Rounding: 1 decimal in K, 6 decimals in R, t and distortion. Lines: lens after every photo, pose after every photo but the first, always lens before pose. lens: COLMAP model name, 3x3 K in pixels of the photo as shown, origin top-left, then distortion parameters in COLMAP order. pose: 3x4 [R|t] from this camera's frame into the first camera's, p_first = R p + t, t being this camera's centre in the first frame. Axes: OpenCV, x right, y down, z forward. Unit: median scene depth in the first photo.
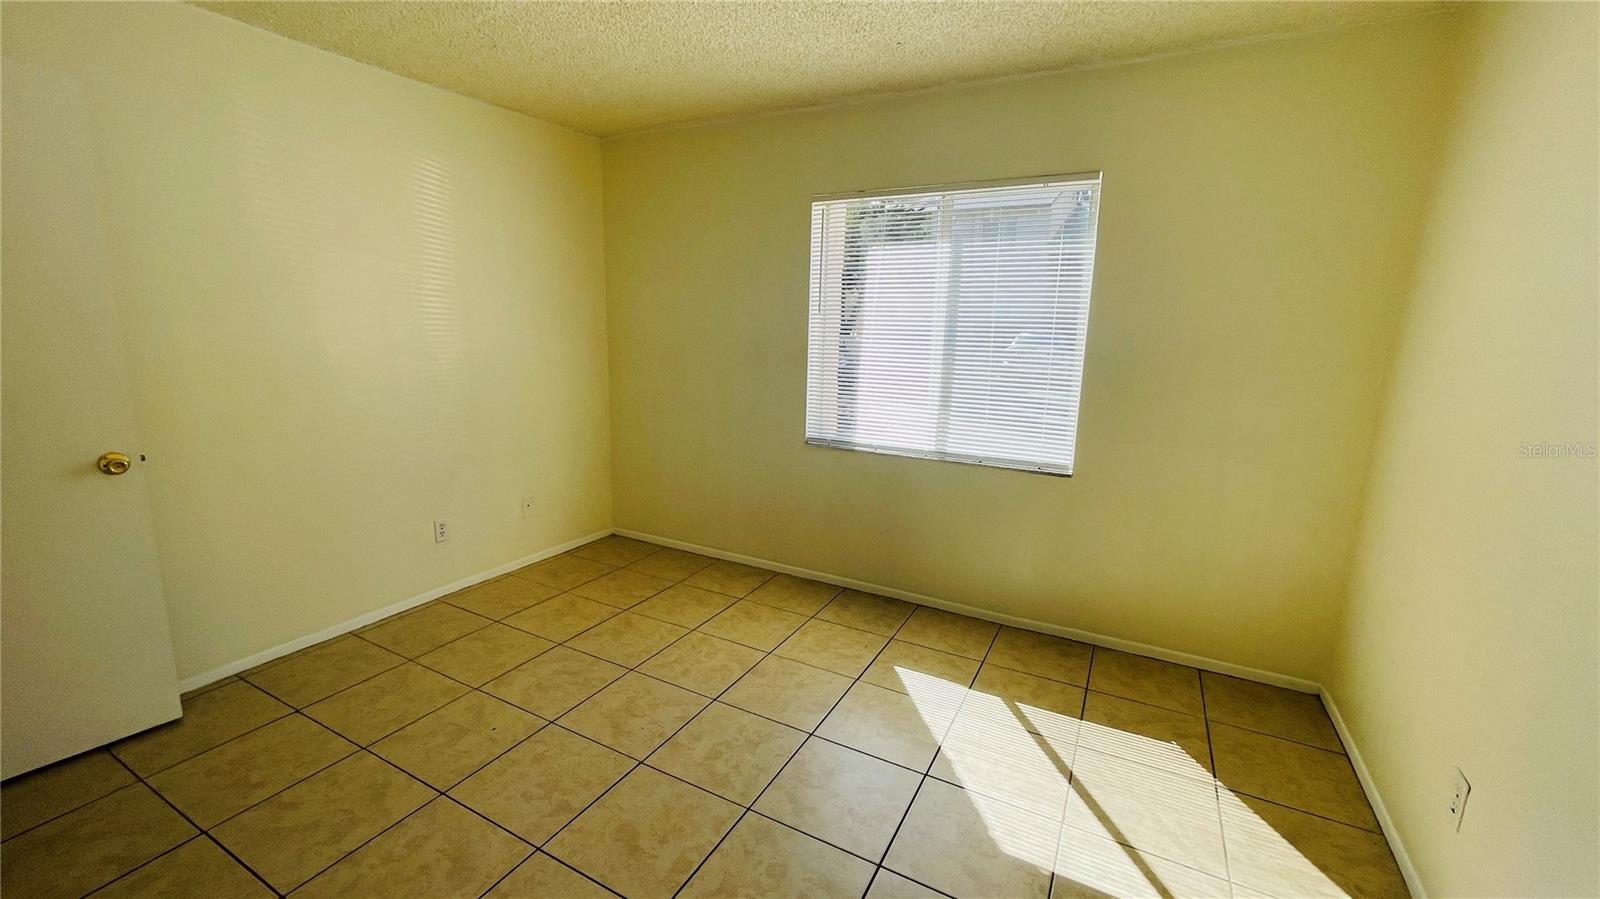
lens RADIAL K [[647.4, 0, 791.7], [0, 647.4, 451.3], [0, 0, 1]] dist [-0.000307, -0.000775]
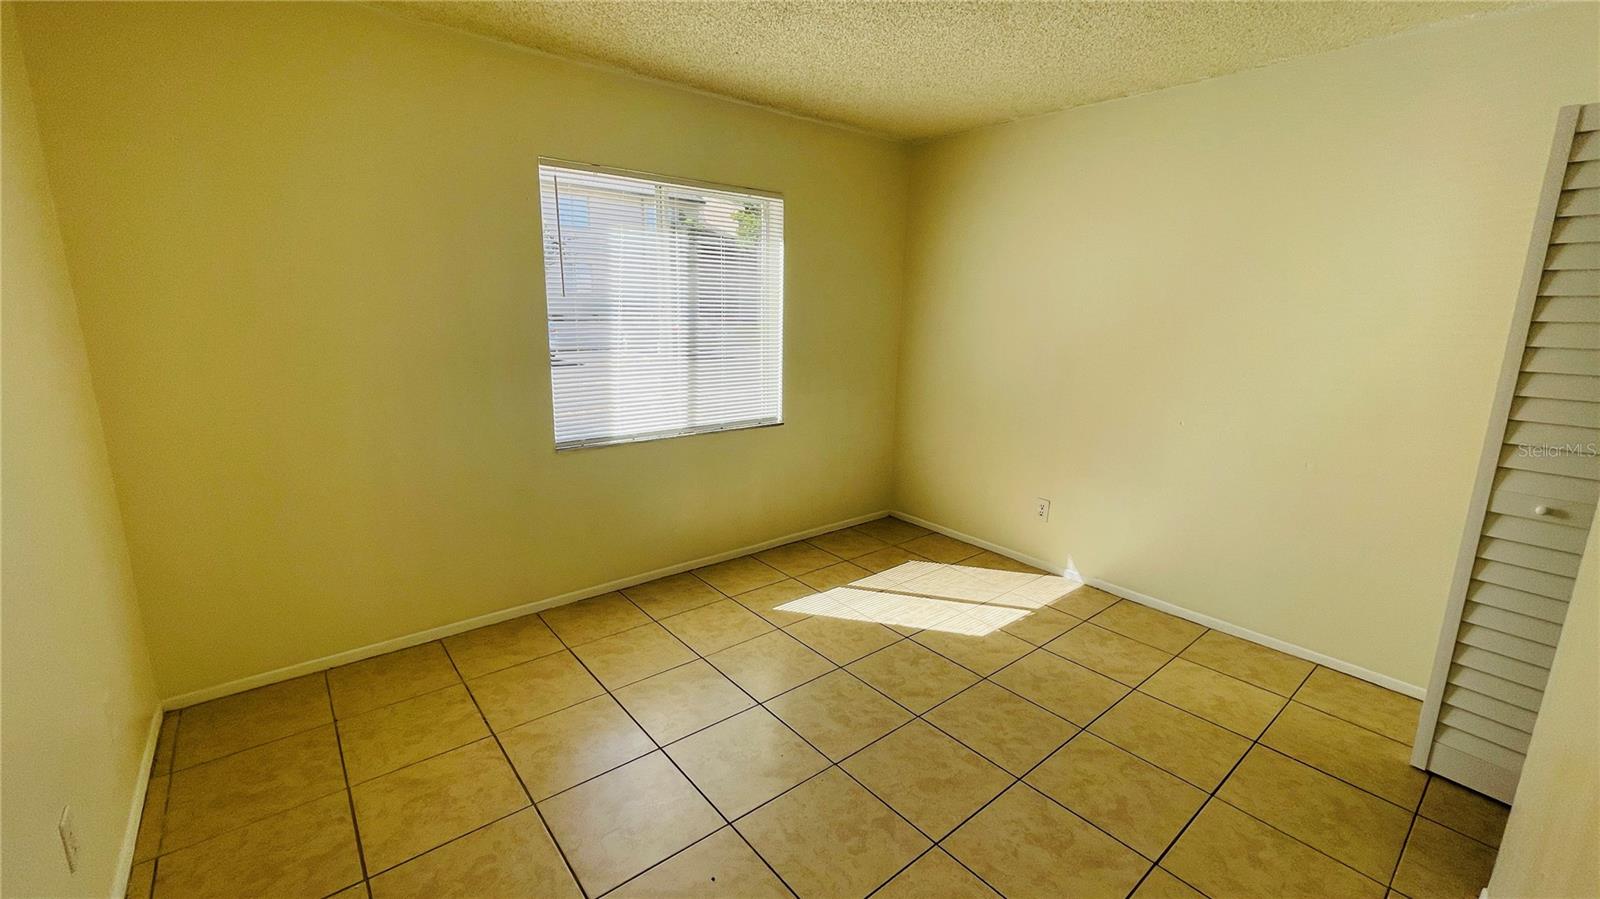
lens RADIAL K [[647.4, 0, 791.7], [0, 647.4, 451.3], [0, 0, 1]] dist [-0.000307, -0.000775]
pose [[0.375761, -0.213547, 0.901777, -0.723090], [0.169609, 0.972499, 0.159620, -0.108255], [-0.911063, 0.092970, 0.401646, 0.423504]]
